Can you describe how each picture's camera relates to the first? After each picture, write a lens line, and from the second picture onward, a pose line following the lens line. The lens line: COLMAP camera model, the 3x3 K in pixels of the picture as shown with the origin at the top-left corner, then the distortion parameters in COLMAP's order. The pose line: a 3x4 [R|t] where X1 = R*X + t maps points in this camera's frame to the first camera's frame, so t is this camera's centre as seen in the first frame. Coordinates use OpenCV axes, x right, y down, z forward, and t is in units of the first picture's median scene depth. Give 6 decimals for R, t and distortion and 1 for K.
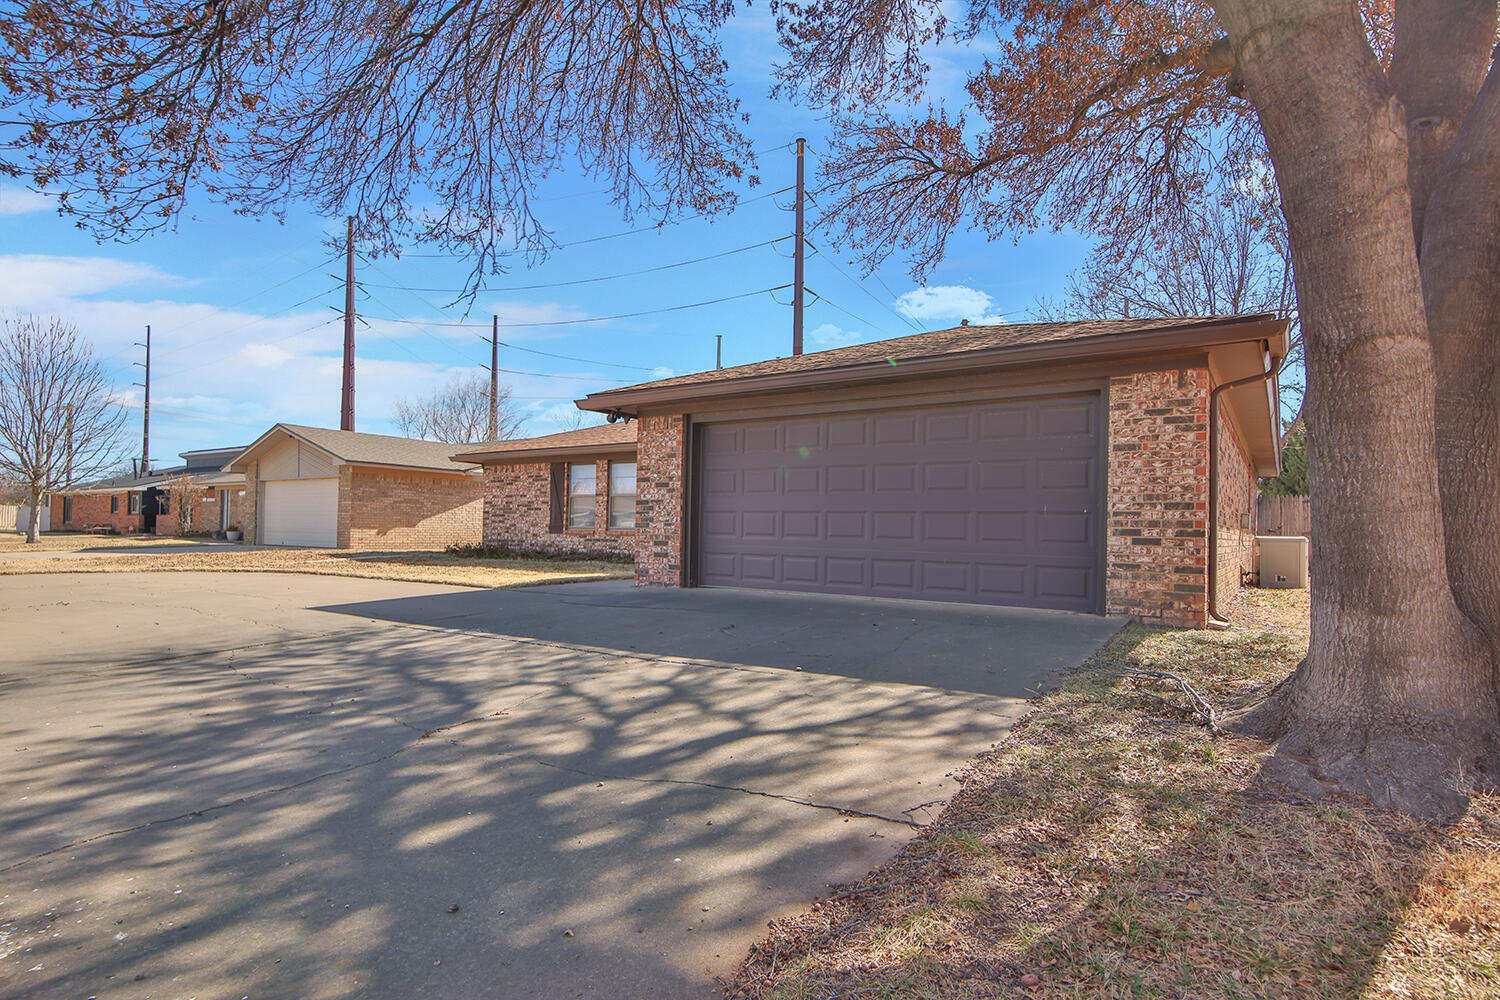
lens RADIAL K [[793.0, 0, 748.9], [0, 793.0, 504.9], [0, 0, 1]] dist [-0.002423, -0.000702]
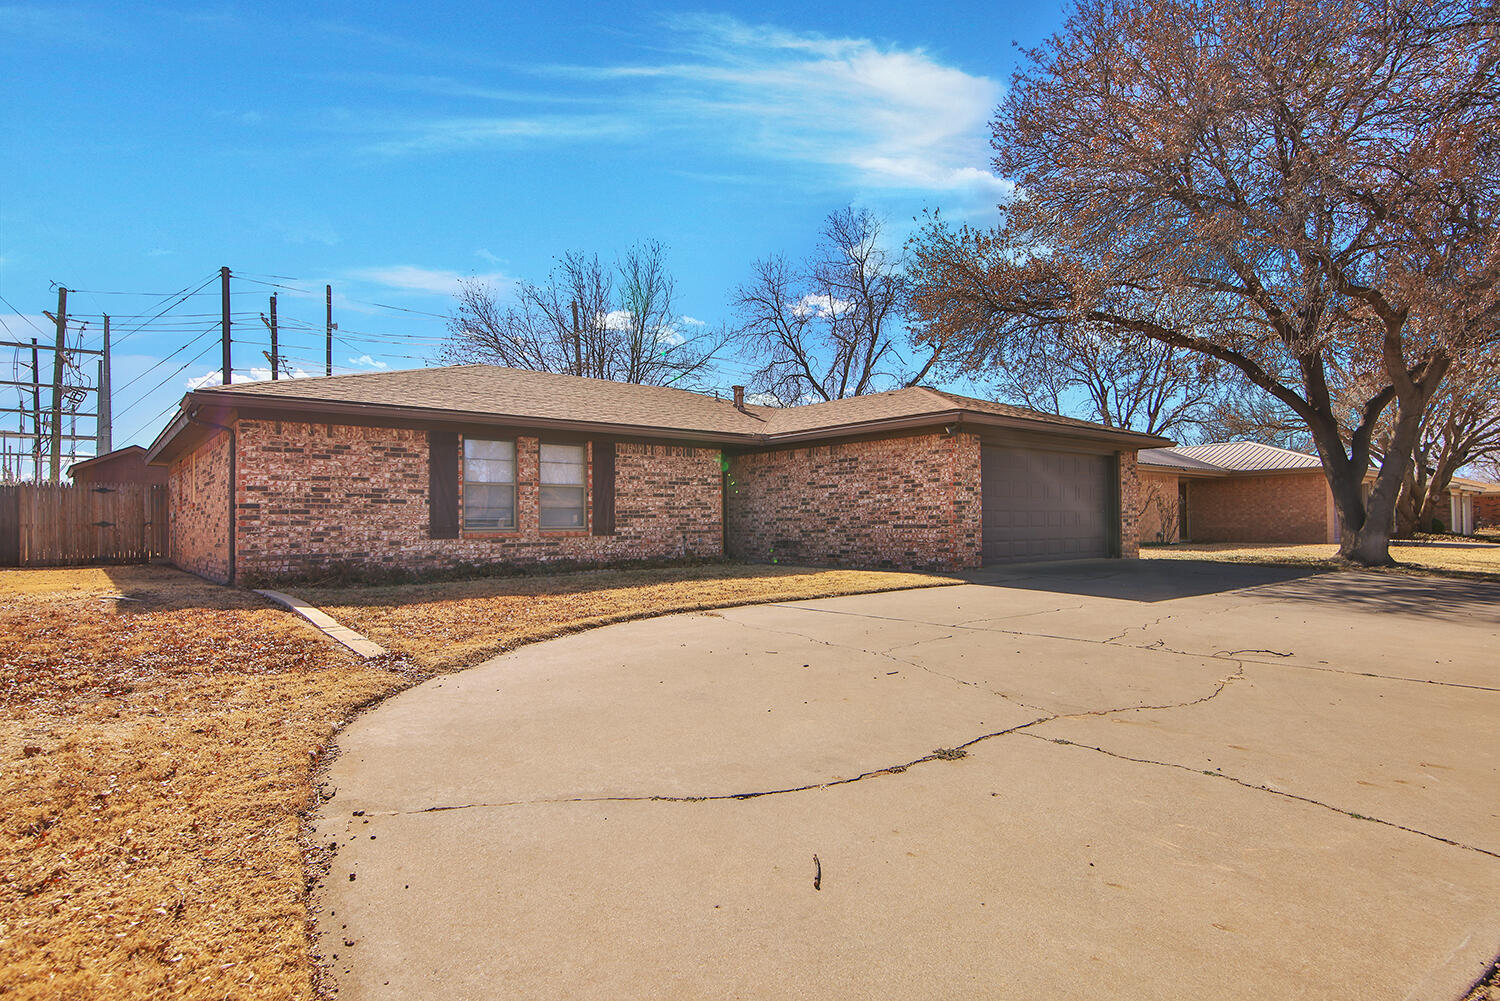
lens RADIAL K [[793.0, 0, 747.2], [0, 793.0, 506.7], [0, 0, 1]] dist [-0.002423, -0.000702]
pose [[0.275274, 0.000842, 0.961365, -1.431545], [-0.016915, 0.999849, 0.003968, 0.003790], [-0.961217, -0.017354, 0.275247, 1.006330]]
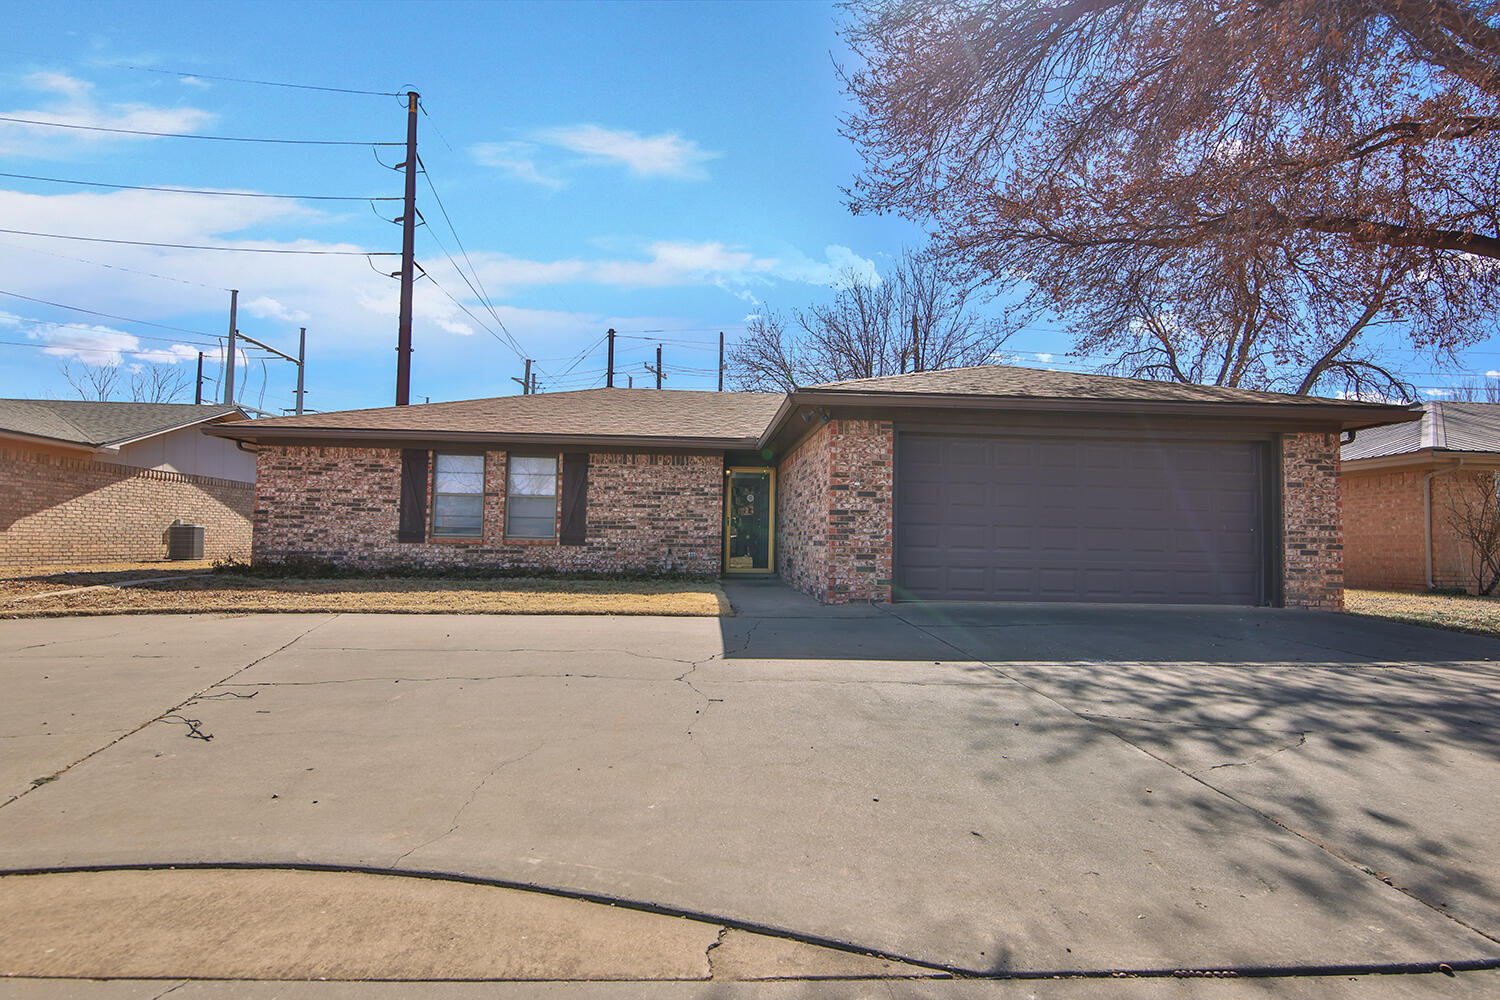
lens RADIAL K [[793.0, 0, 755.2], [0, 793.0, 494.9], [0, 0, 1]] dist [-0.002423, -0.000702]
pose [[0.785388, 0.035525, 0.617983, -0.800576], [-0.024823, 0.999356, -0.025902, 0.003150], [-0.618506, 0.005003, 0.785764, 0.351764]]
